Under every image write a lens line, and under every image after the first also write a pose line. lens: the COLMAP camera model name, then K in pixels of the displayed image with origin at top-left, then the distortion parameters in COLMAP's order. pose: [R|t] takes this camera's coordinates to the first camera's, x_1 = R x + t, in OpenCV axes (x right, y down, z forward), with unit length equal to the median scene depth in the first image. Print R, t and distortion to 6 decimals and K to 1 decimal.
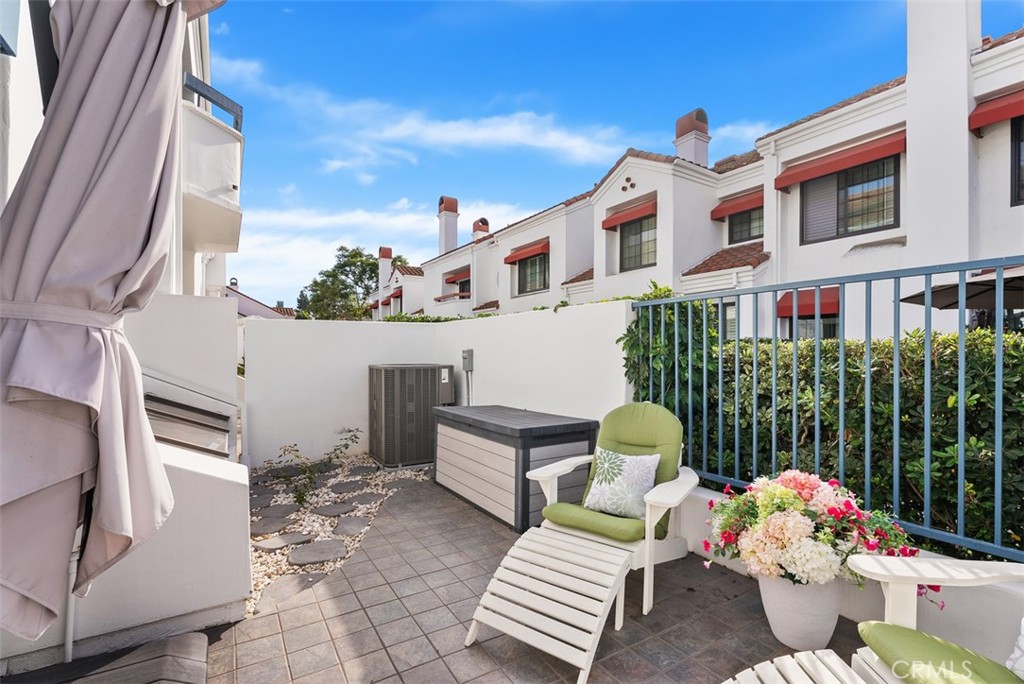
lens RADIAL K [[462.9, 0, 525.5], [0, 462.9, 348.2], [0, 0, 1]] dist [0.001270, -0.000355]
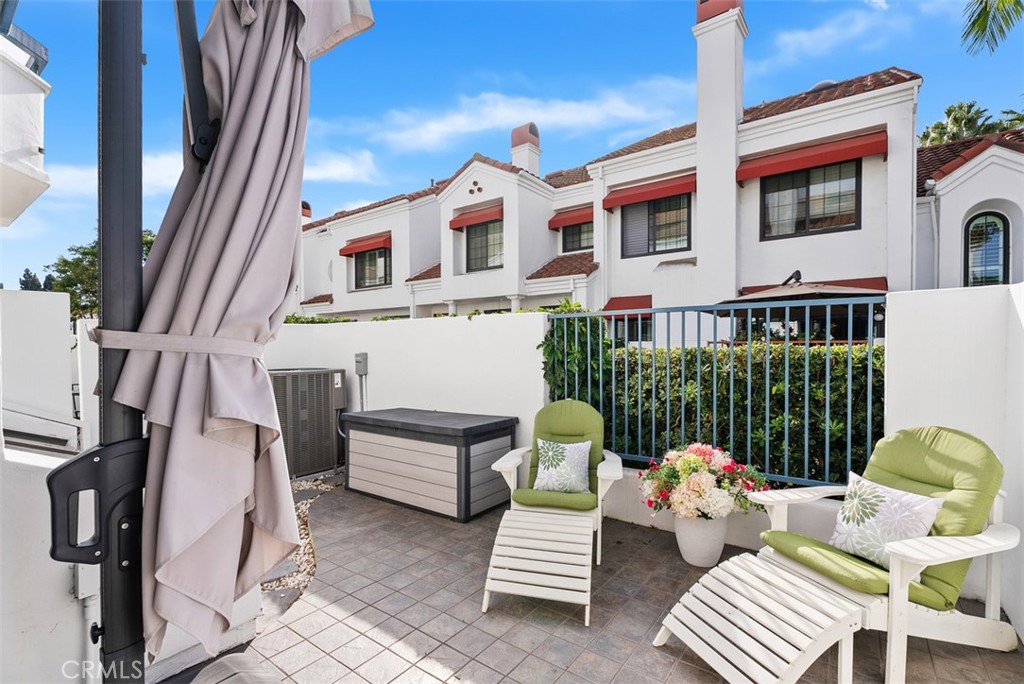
lens RADIAL K [[462.9, 0, 529.4], [0, 462.9, 353.2], [0, 0, 1]] dist [0.001270, -0.000355]
pose [[0.930981, -0.010699, 0.364911, -0.184839], [0.003536, 0.999788, 0.020291, -0.019195], [-0.365051, -0.017600, 0.930821, -0.056970]]
